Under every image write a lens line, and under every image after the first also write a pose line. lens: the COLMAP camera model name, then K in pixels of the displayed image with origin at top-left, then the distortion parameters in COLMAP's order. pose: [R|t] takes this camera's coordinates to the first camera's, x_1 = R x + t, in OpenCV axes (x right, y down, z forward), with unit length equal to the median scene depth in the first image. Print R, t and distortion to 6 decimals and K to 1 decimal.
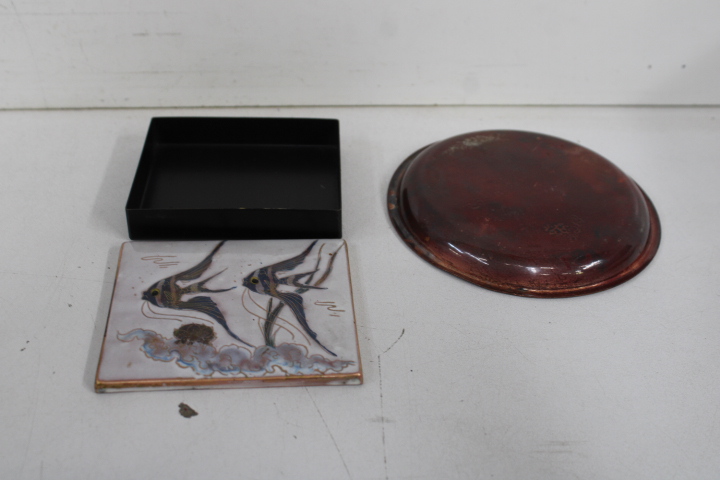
lens RADIAL K [[889.2, 0, 362.4], [0, 889.2, 241.3], [0, 0, 1]] dist [-0.090725, 0.134015]
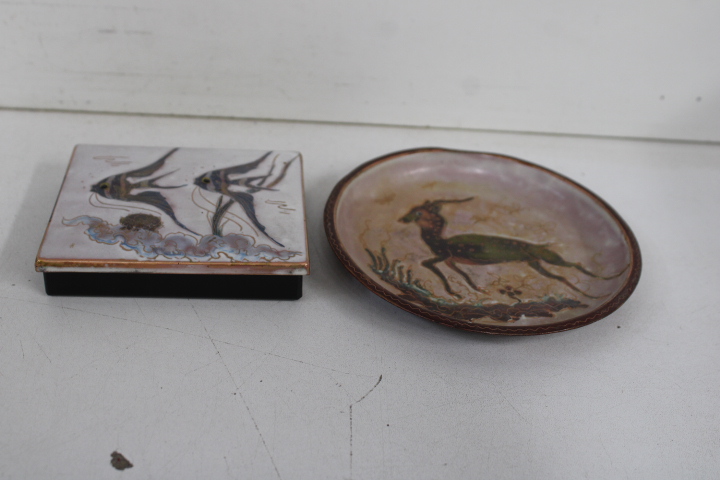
lens RADIAL K [[885.8, 0, 360.0], [0, 885.8, 240.0], [0, 0, 1]] dist [-0.087026, 0.105638]
pose [[0.998589, 0.050514, 0.016392, 0.003854], [-0.049862, 0.998034, -0.037970, 0.000711], [-0.018278, 0.037099, 0.999144, 0.101660]]
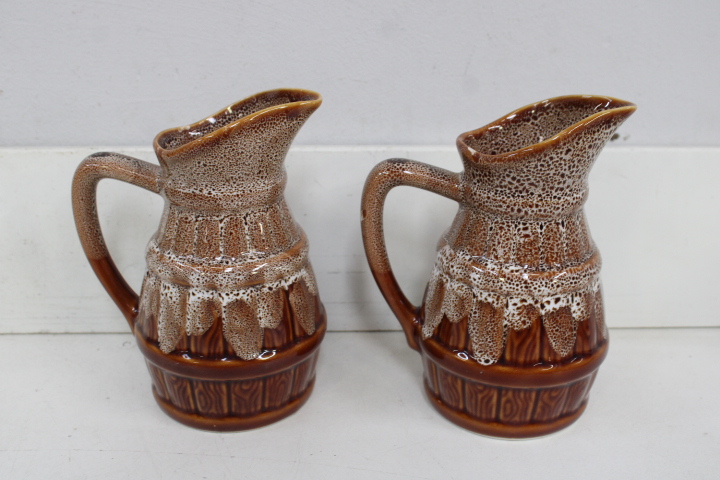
lens RADIAL K [[889.2, 0, 362.4], [0, 889.2, 241.3], [0, 0, 1]] dist [-0.090725, 0.134015]
pose [[0.999044, -0.008452, -0.042891, -0.154126], [-0.002986, 0.965647, -0.259841, 0.050568], [0.043614, 0.259721, 0.964698, -0.229547]]
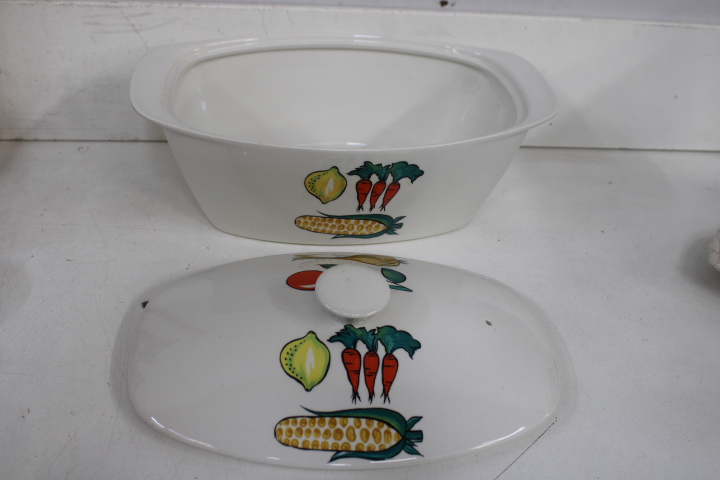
lens RADIAL K [[764.0, 0, 360.0], [0, 764.0, 240.0], [0, 0, 1]] dist [-0.115680, 0.114619]
pose [[0.999203, 0.018002, 0.035627, -0.052321], [-0.017314, 0.999659, -0.019539, 0.062488], [-0.035966, 0.018907, 0.999174, -0.468765]]
